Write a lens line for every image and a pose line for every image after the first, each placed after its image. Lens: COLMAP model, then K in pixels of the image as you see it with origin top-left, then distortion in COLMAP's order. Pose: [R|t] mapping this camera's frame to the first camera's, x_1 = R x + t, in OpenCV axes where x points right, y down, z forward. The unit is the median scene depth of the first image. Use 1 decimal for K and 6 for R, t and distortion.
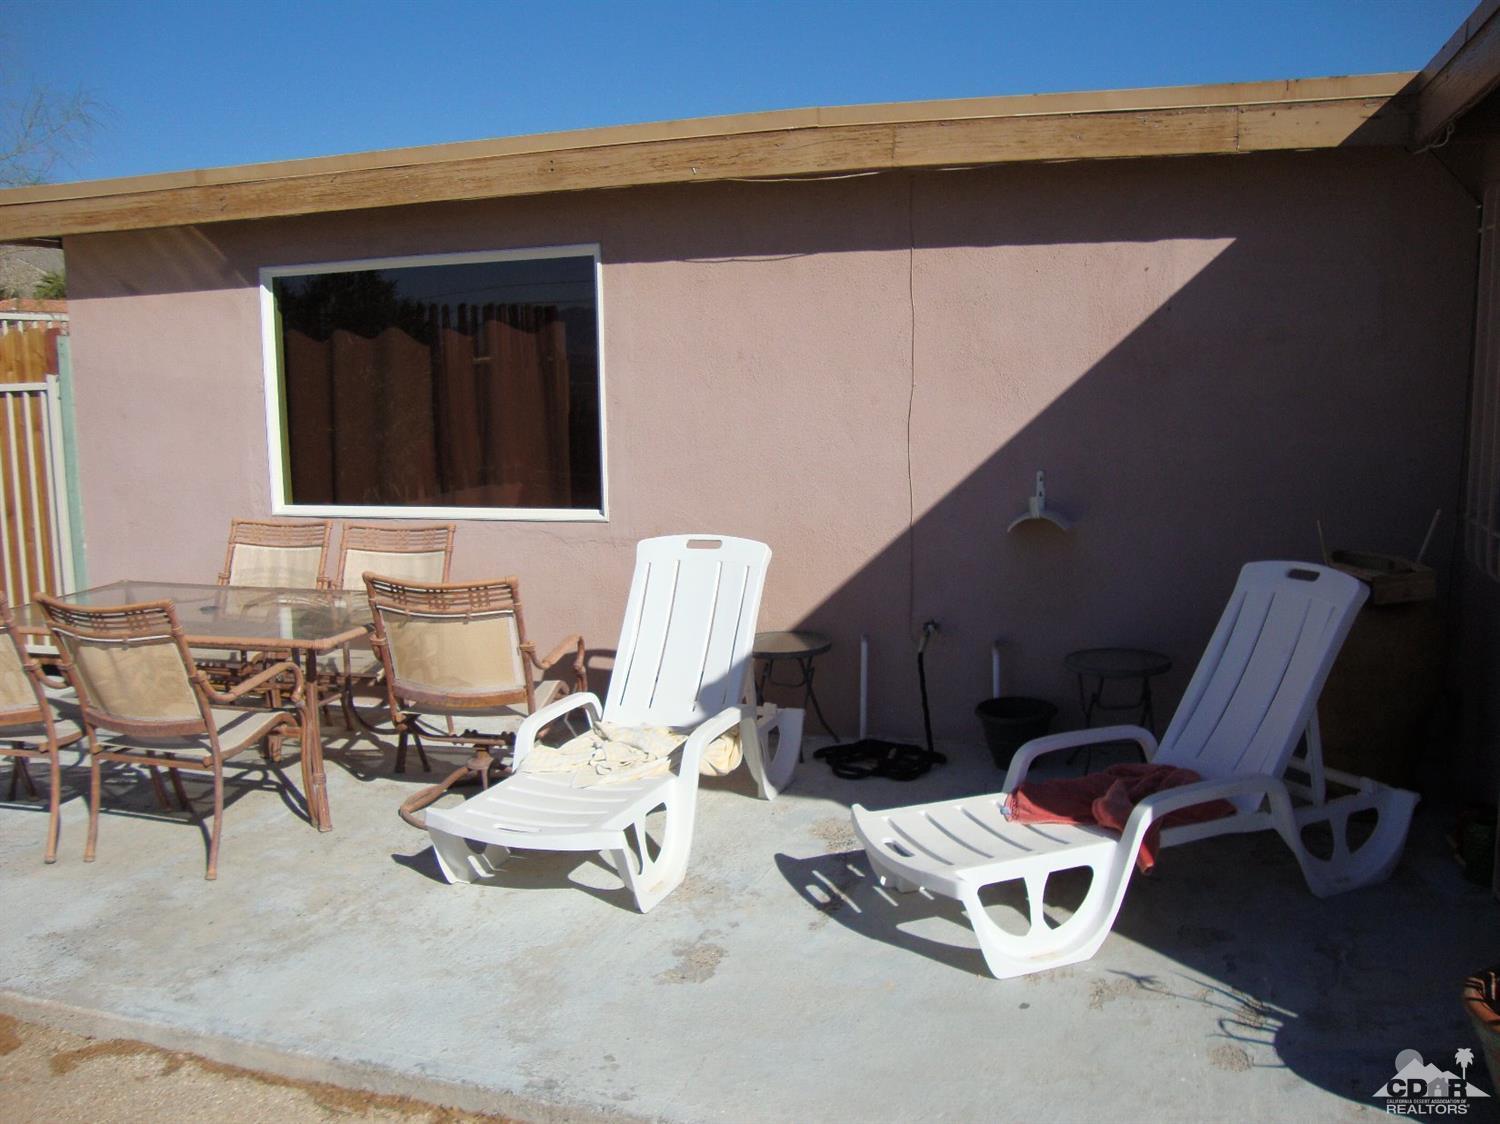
lens RADIAL K [[1360.1, 0, 758.0], [0, 1360.1, 558.4], [0, 0, 1]] dist [-0.208819, 0.222085]
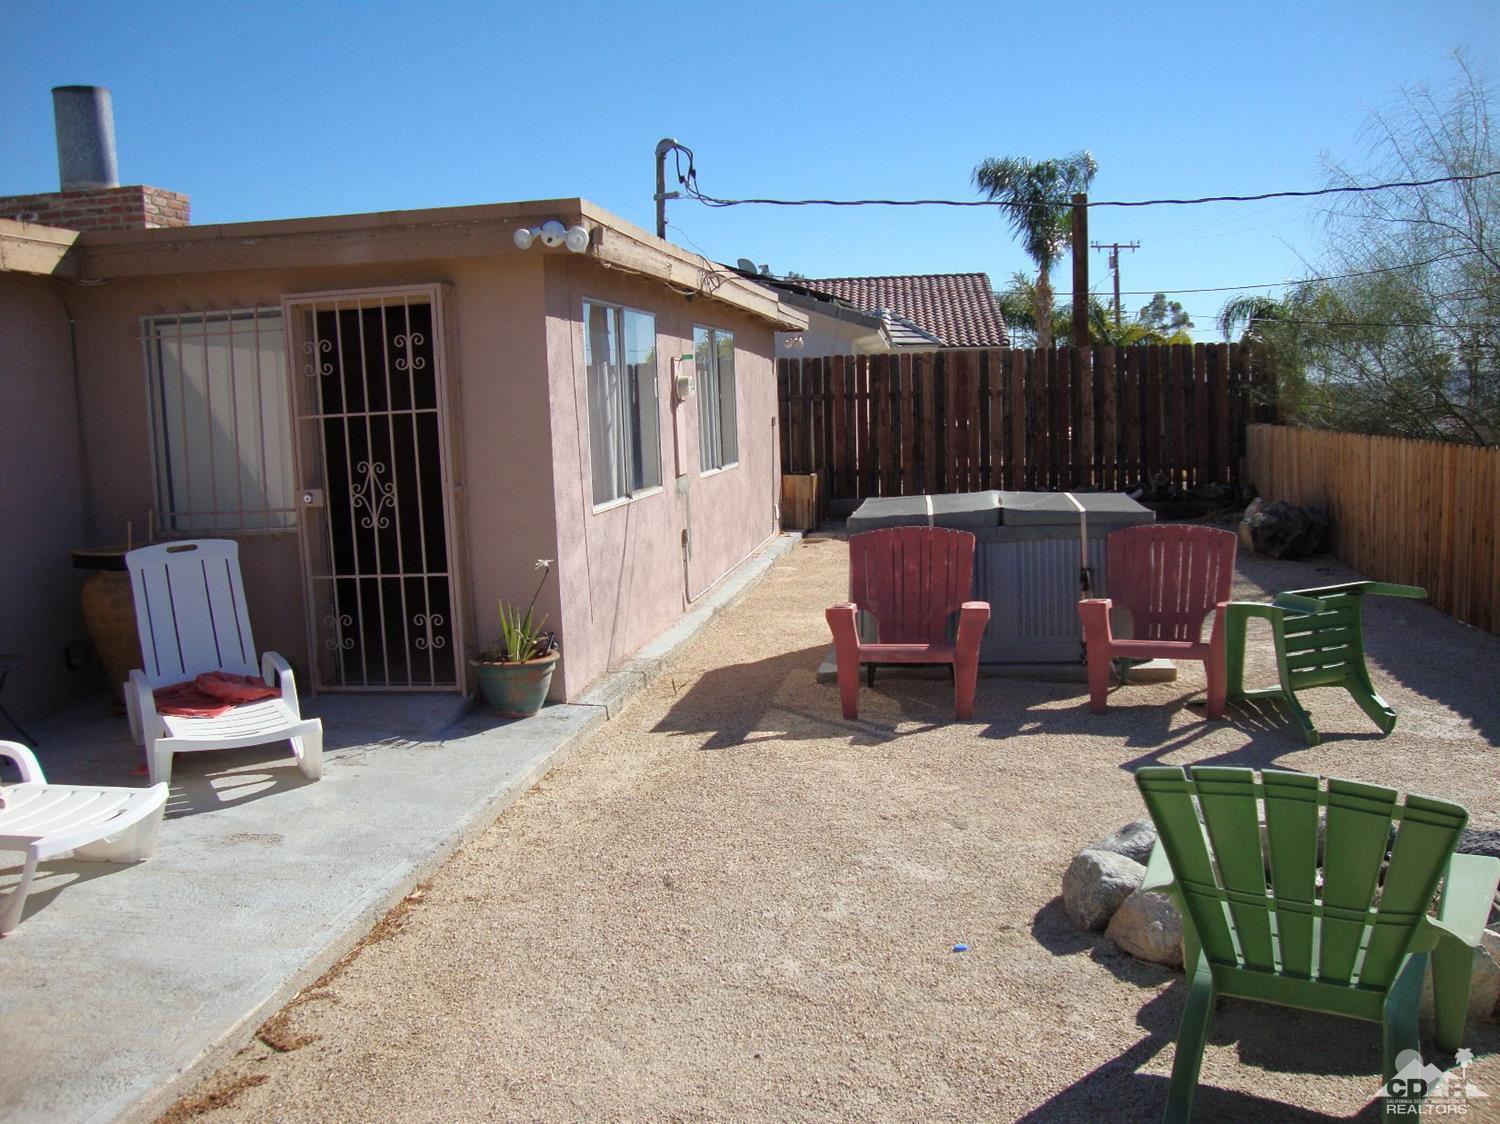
lens RADIAL K [[1360.1, 0, 758.0], [0, 1360.1, 558.4], [0, 0, 1]] dist [-0.208819, 0.222085]
pose [[-0.165177, -0.102114, 0.980963, -1.525238], [0.157079, 0.979206, 0.128380, -0.086282], [-0.973675, 0.175294, -0.145703, 0.652509]]
